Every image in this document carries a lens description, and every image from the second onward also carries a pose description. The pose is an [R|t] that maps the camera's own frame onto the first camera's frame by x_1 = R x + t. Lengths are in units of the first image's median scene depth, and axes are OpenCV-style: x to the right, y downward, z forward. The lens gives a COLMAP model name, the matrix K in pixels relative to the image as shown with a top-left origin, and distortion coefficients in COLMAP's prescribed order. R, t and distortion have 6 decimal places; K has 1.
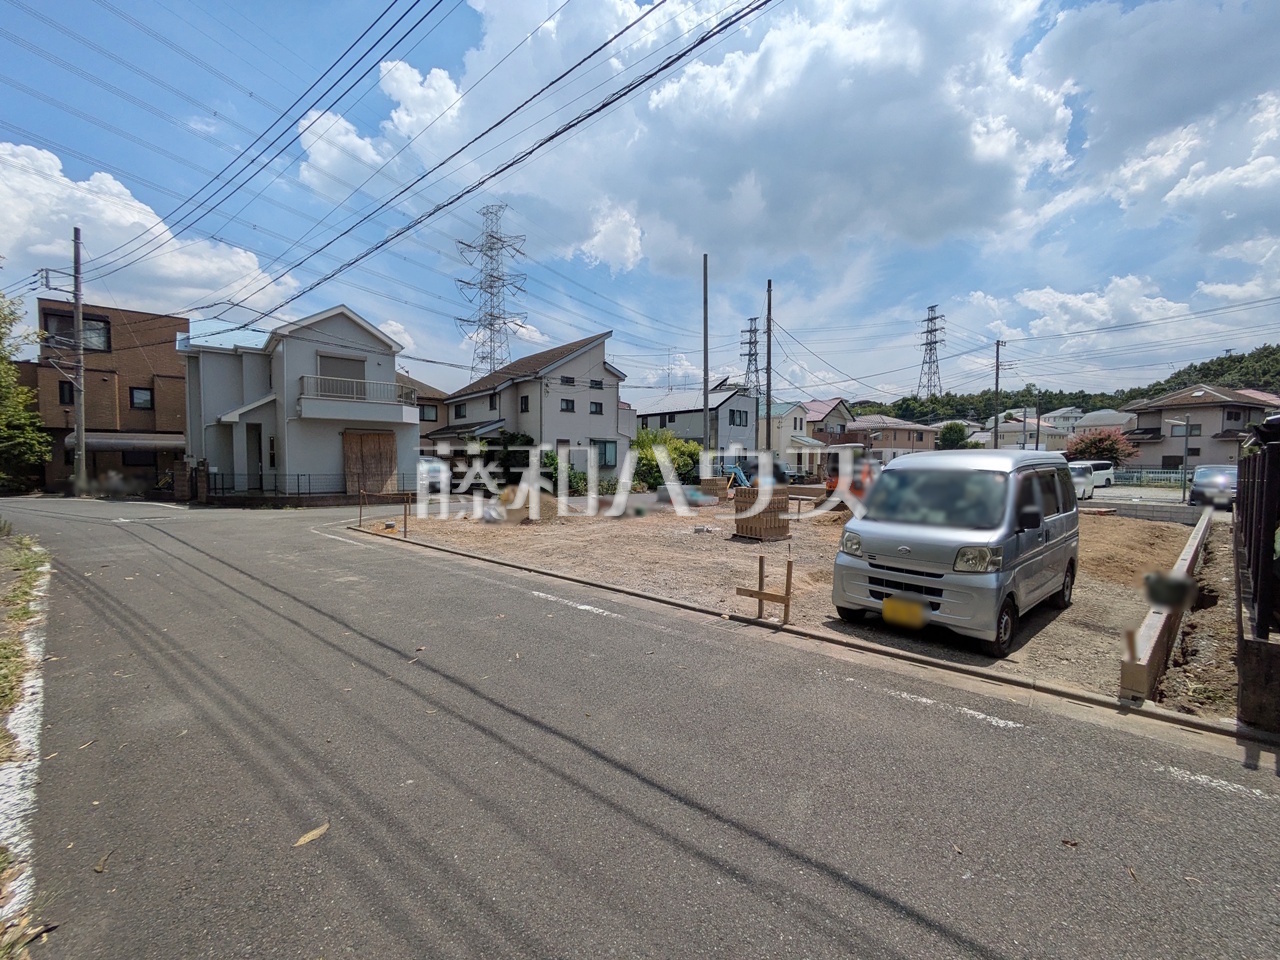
lens RADIAL K [[506.4, 0, 639.0], [0, 506.4, 485.1], [0, 0, 1]] dist [-0.001105, 0.002240]
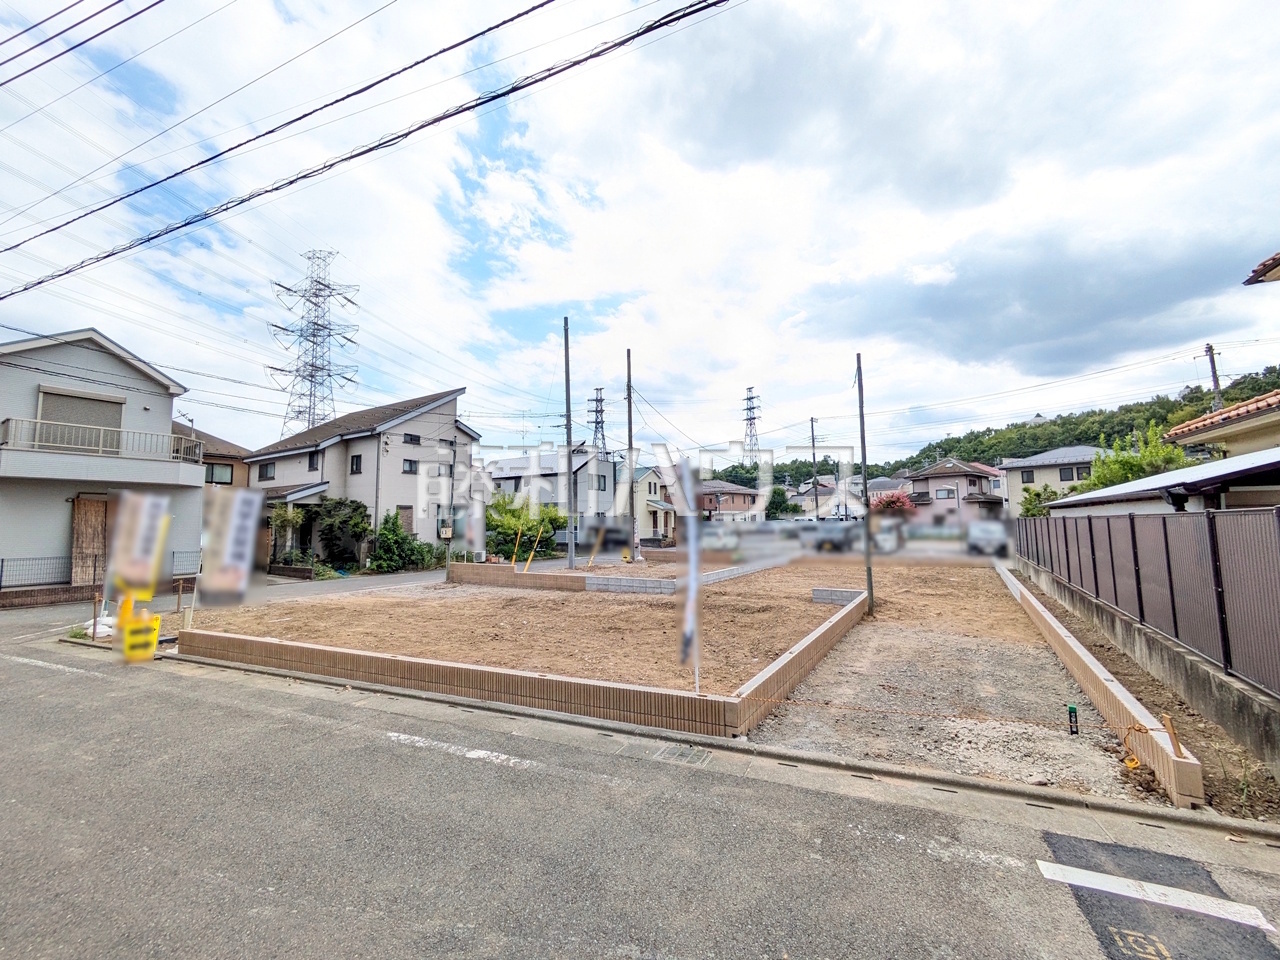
lens RADIAL K [[506.4, 0, 642.9], [0, 506.4, 481.5], [0, 0, 1]] dist [-0.001105, 0.002240]
pose [[0.953716, 0.005876, 0.300653, -0.015091], [0.034185, 0.991209, -0.127811, -0.003839], [-0.298761, 0.132173, 0.945131, 0.036403]]
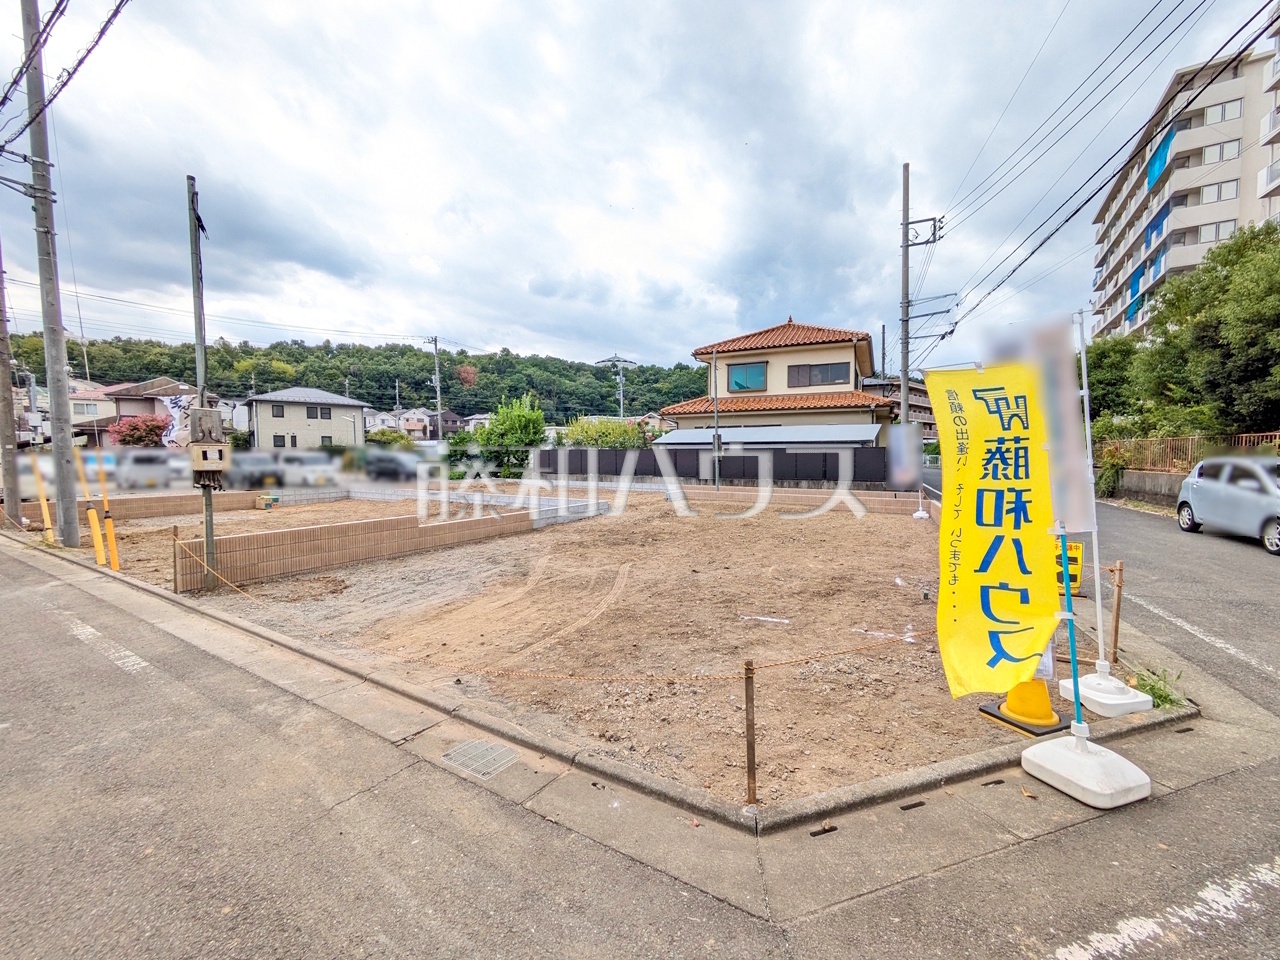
lens RADIAL K [[506.4, 0, 643.3], [0, 506.4, 479.2], [0, 0, 1]] dist [-0.001105, 0.002240]
pose [[-0.305702, -0.054969, 0.950539, -0.237323], [0.045957, 0.996317, 0.072396, -0.020508], [-0.951018, 0.065816, -0.302050, 0.435364]]
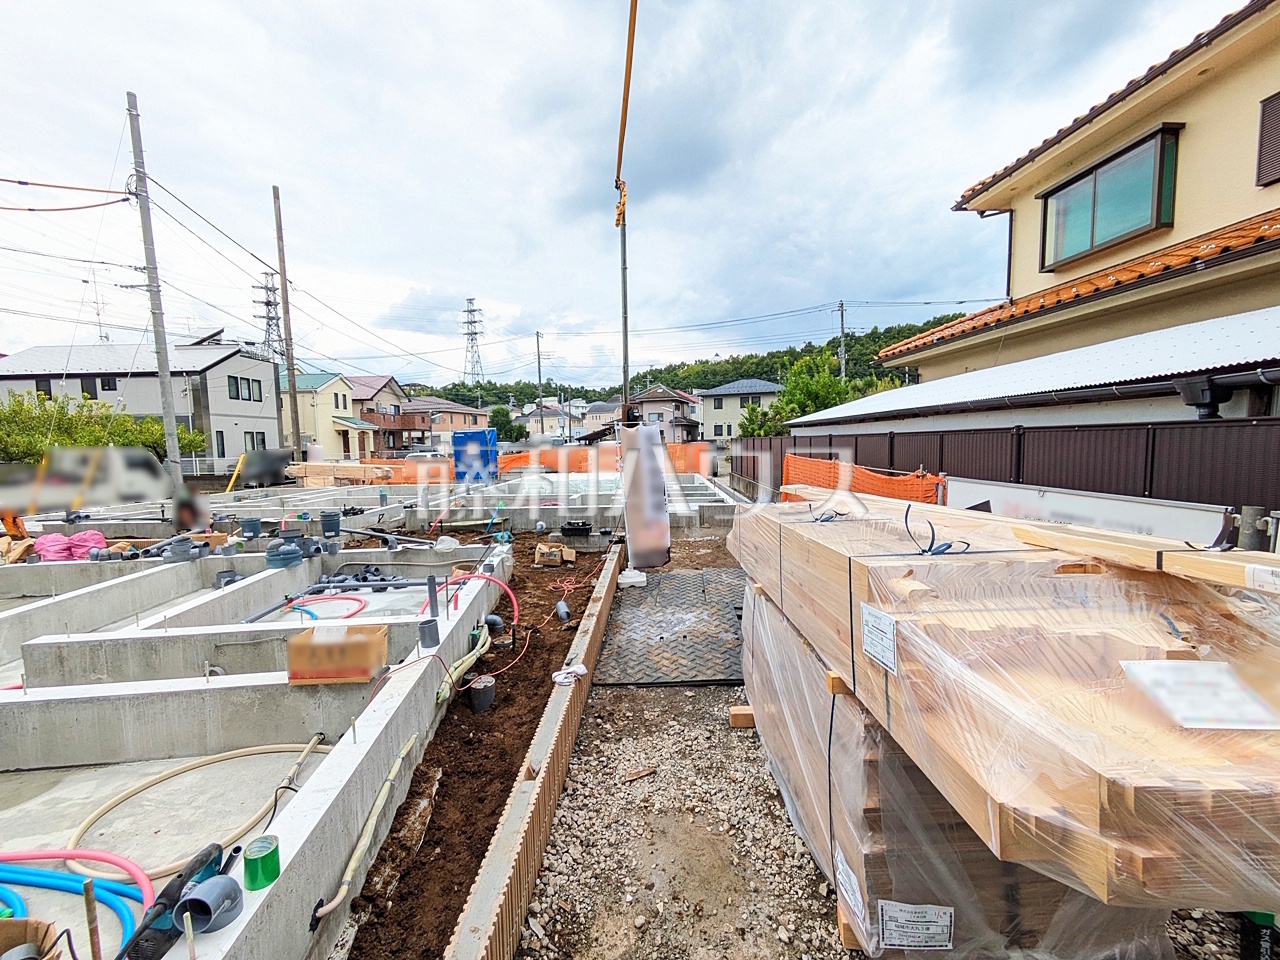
lens RADIAL K [[506.4, 0, 640.7], [0, 506.4, 479.8], [0, 0, 1]] dist [-0.001105, 0.002240]
pose [[0.673280, -0.075296, 0.735544, 0.038280], [0.059887, 0.997086, 0.047252, -0.007109], [-0.736959, 0.012236, 0.675827, 0.119444]]
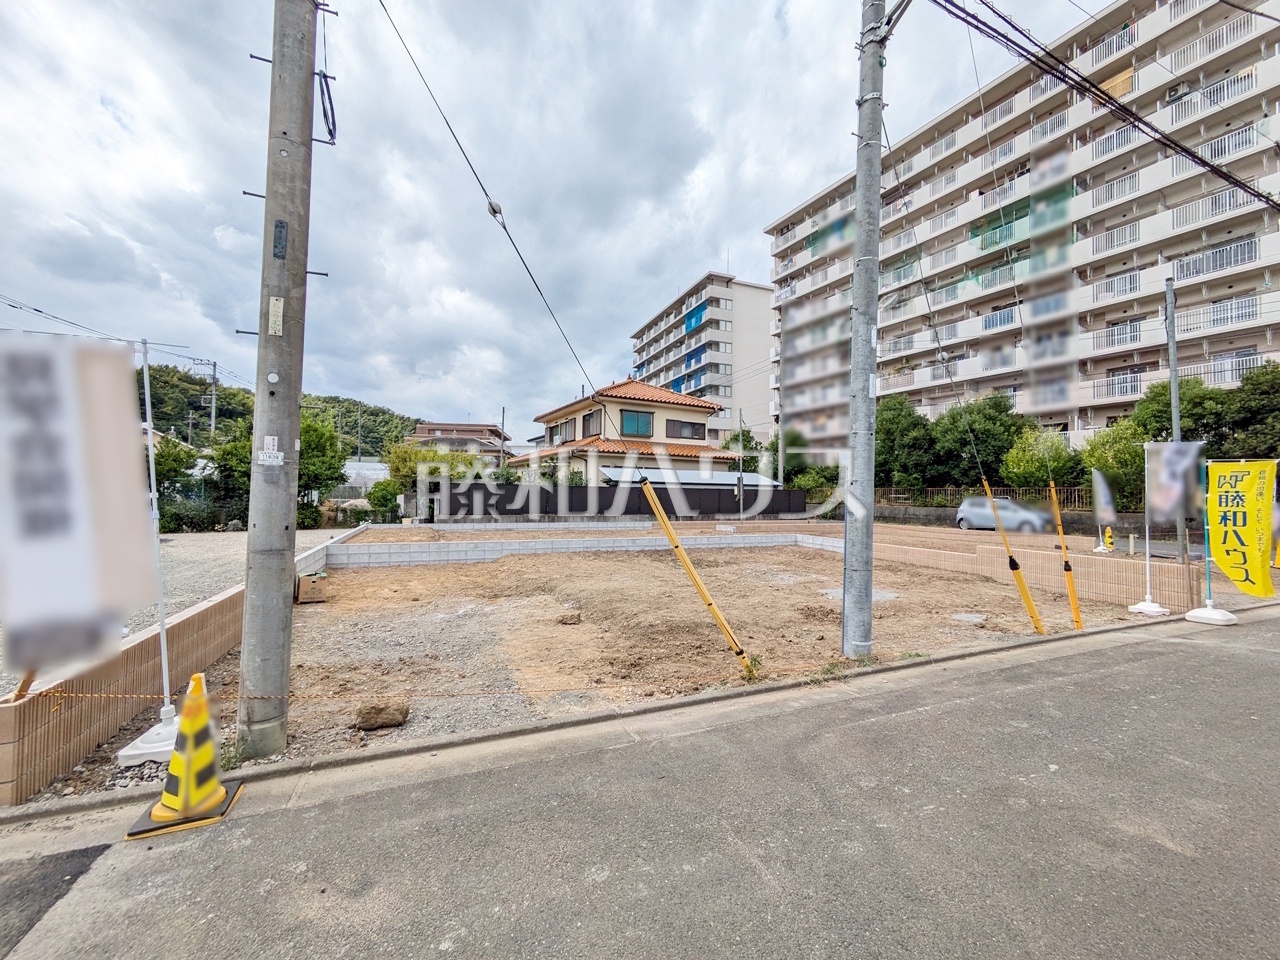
lens RADIAL K [[506.4, 0, 641.9], [0, 506.4, 482.6], [0, 0, 1]] dist [-0.001105, 0.002240]
pose [[-0.949780, -0.013811, 0.312613, 0.097259], [-0.006170, 0.999658, 0.025416, -0.031641], [-0.312857, 0.022211, -0.949540, 0.775160]]
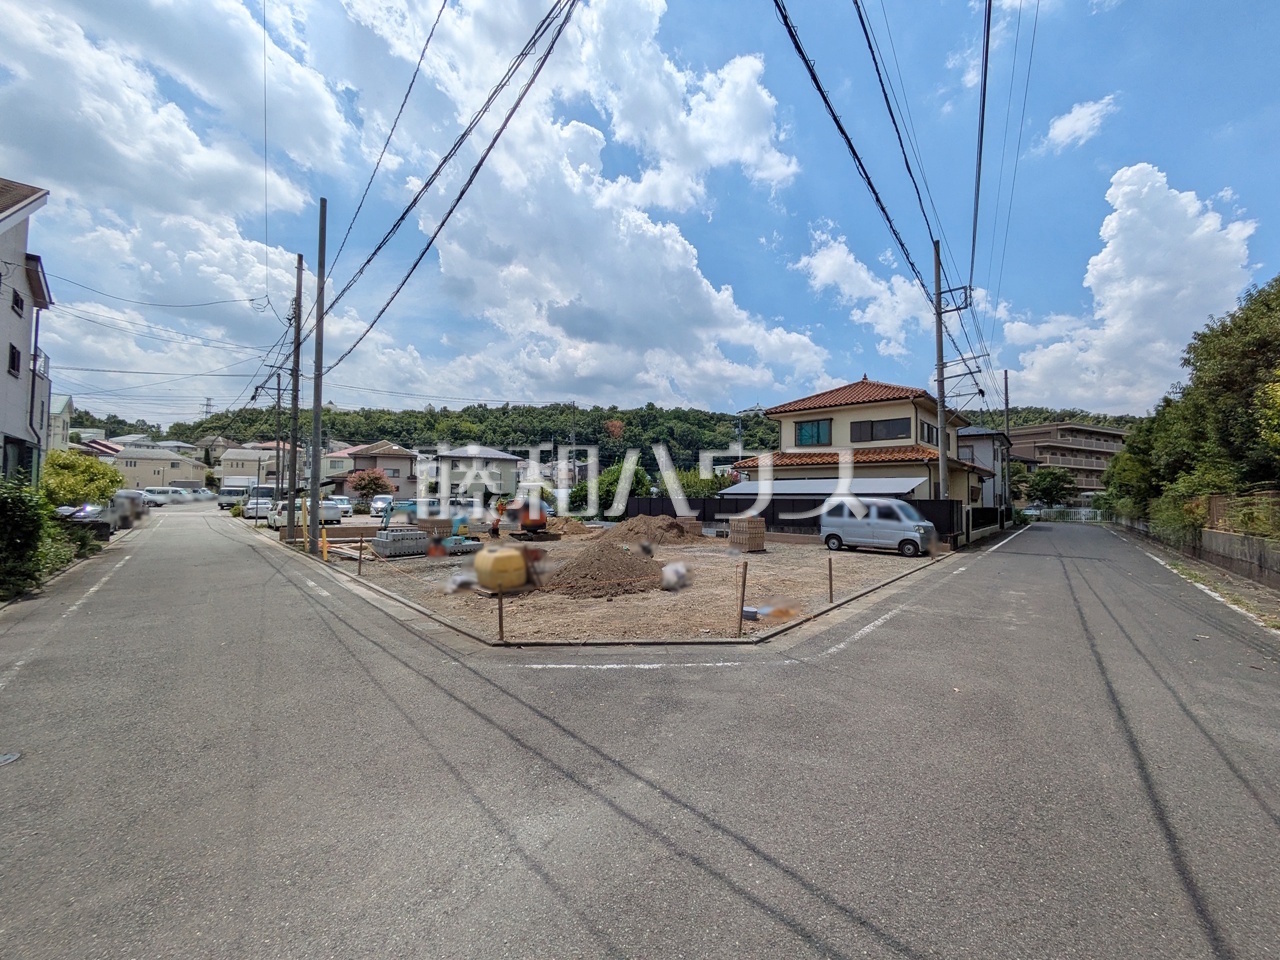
lens RADIAL K [[506.4, 0, 639.5], [0, 506.4, 483.0], [0, 0, 1]] dist [-0.001105, 0.002240]
pose [[-0.016309, 0.027933, 0.999477, -0.345345], [0.036220, 0.998970, -0.027328, -0.018832], [-0.999211, 0.035756, -0.017304, 0.363303]]
